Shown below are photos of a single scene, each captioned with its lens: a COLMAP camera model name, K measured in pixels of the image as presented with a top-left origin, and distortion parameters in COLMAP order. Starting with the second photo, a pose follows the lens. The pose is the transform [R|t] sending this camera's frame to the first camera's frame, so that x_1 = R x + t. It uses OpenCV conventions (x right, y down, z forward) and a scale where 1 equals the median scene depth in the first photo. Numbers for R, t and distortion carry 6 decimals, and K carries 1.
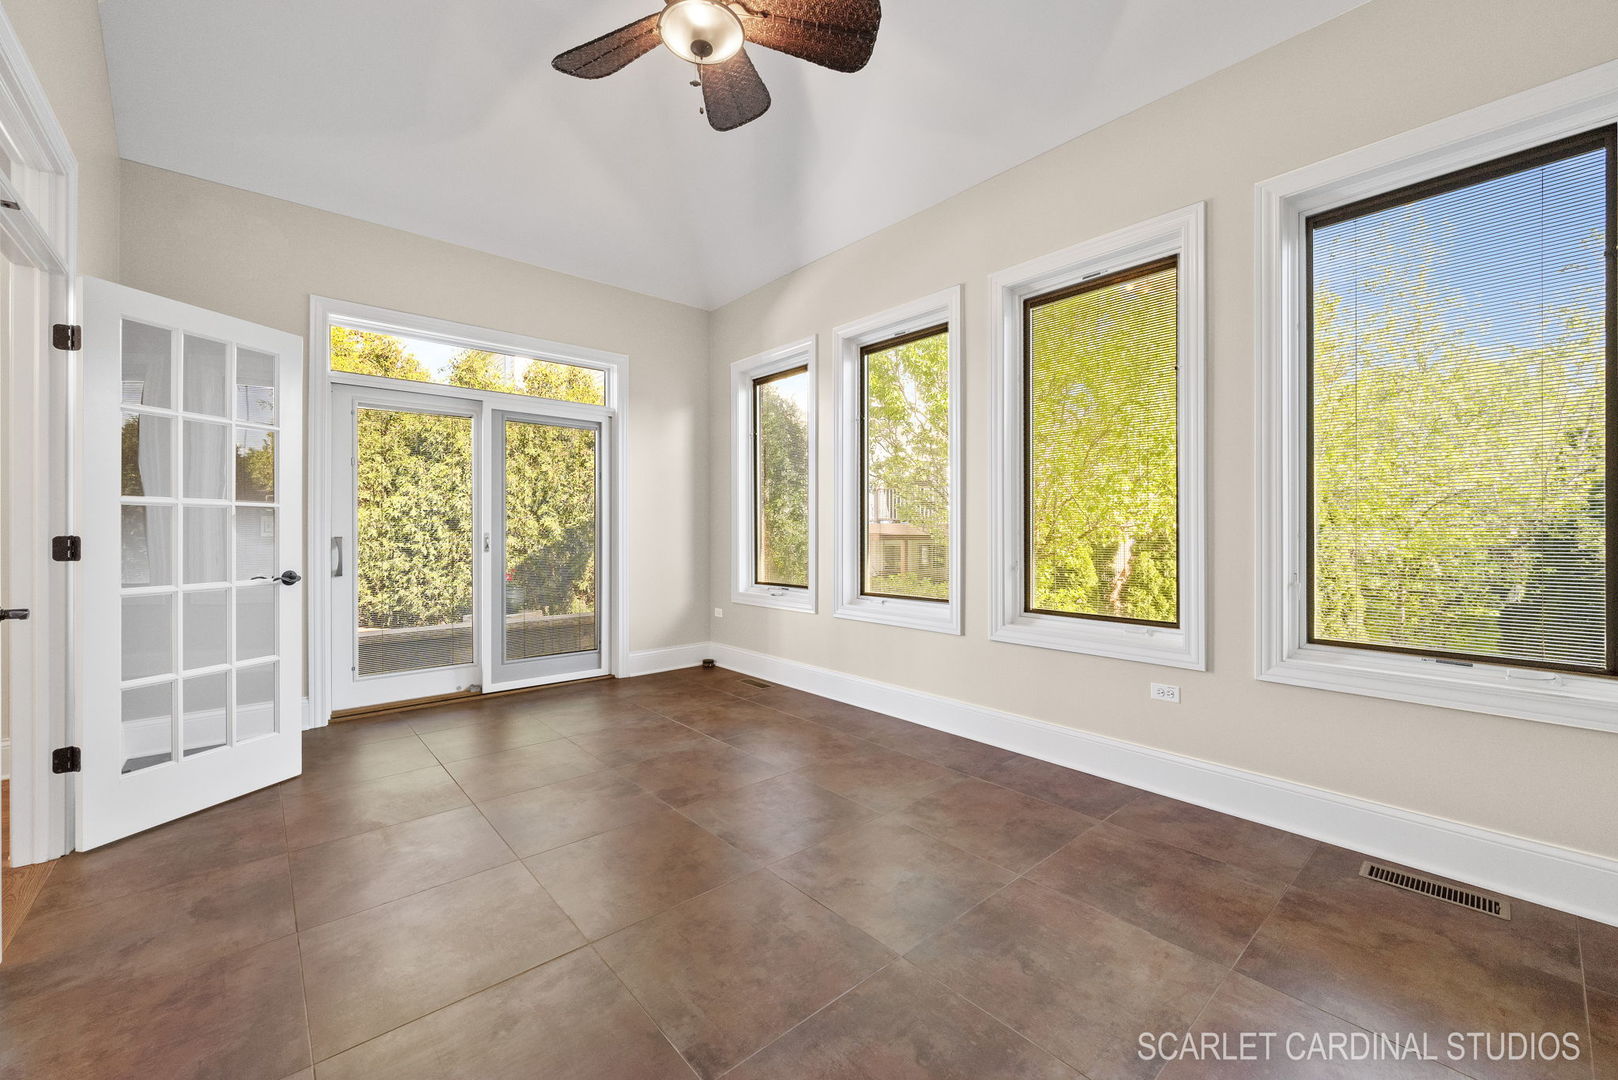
lens RADIAL K [[637.1, 0, 816.6], [0, 637.1, 526.7], [0, 0, 1]] dist [-0.001122, -0.000070]
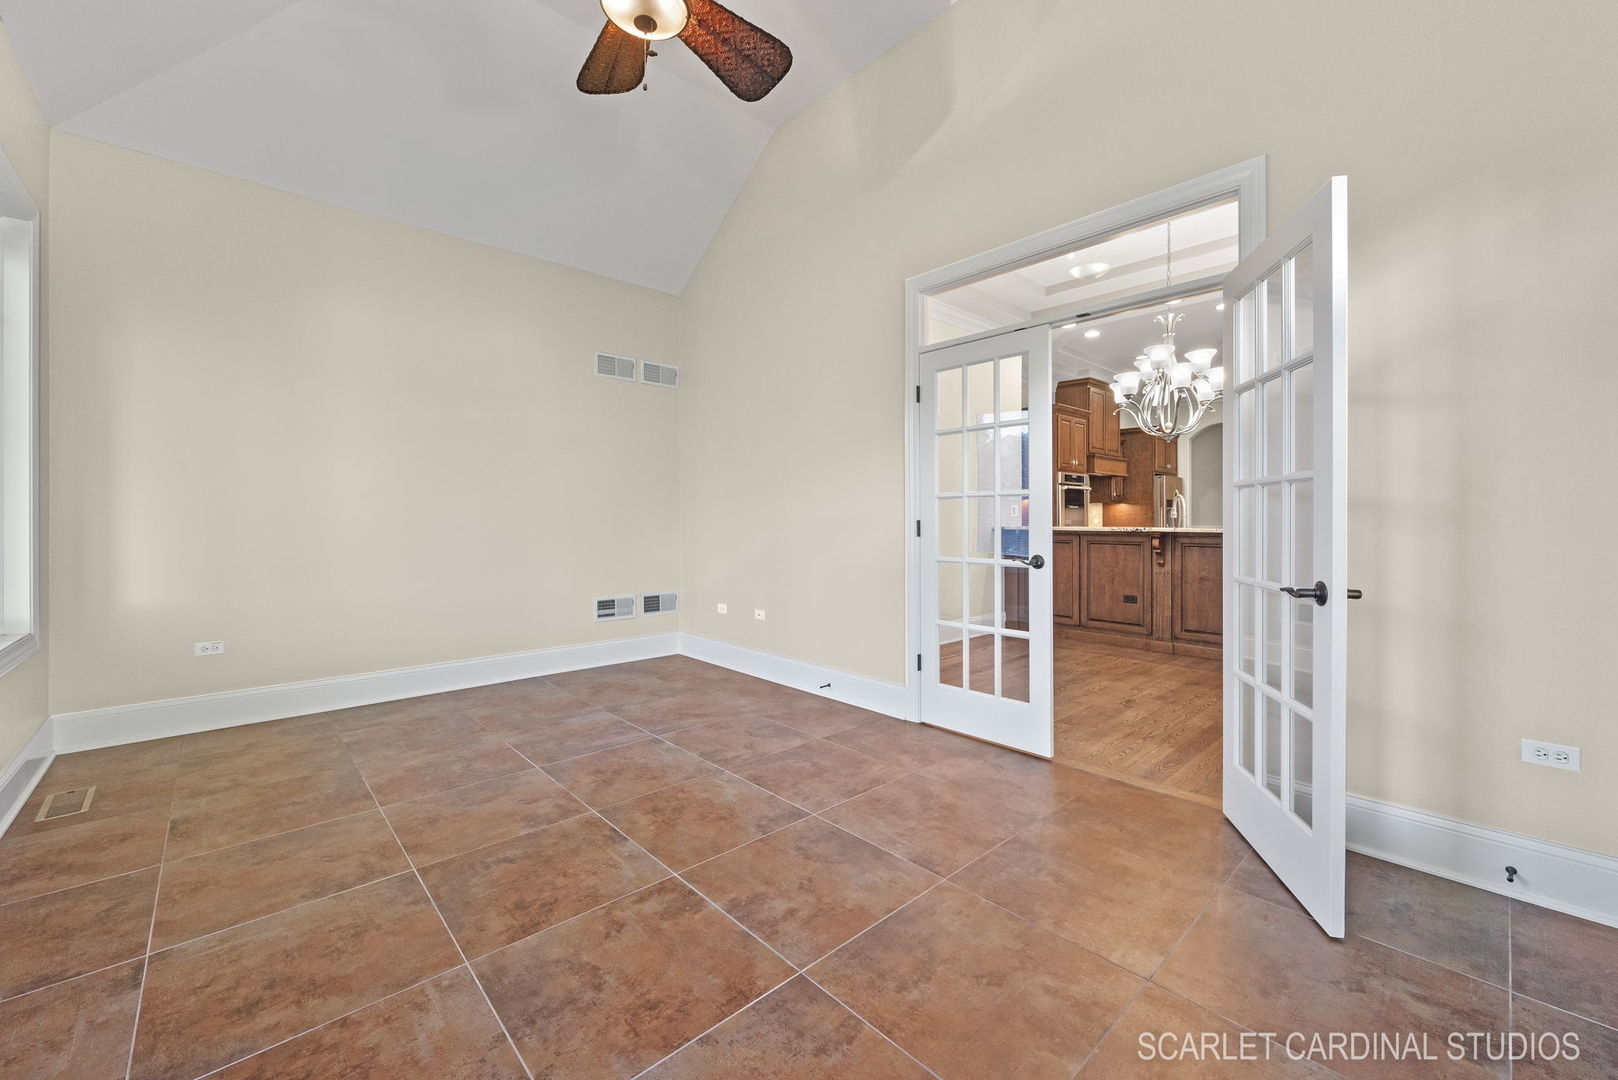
lens RADIAL K [[637.1, 0, 816.6], [0, 637.1, 526.7], [0, 0, 1]] dist [-0.001122, -0.000070]
pose [[-0.999688, 0.003424, -0.024723, -0.461268], [0.003225, 0.999962, 0.008106, 0.015573], [0.024750, 0.008023, -0.999661, 2.176560]]
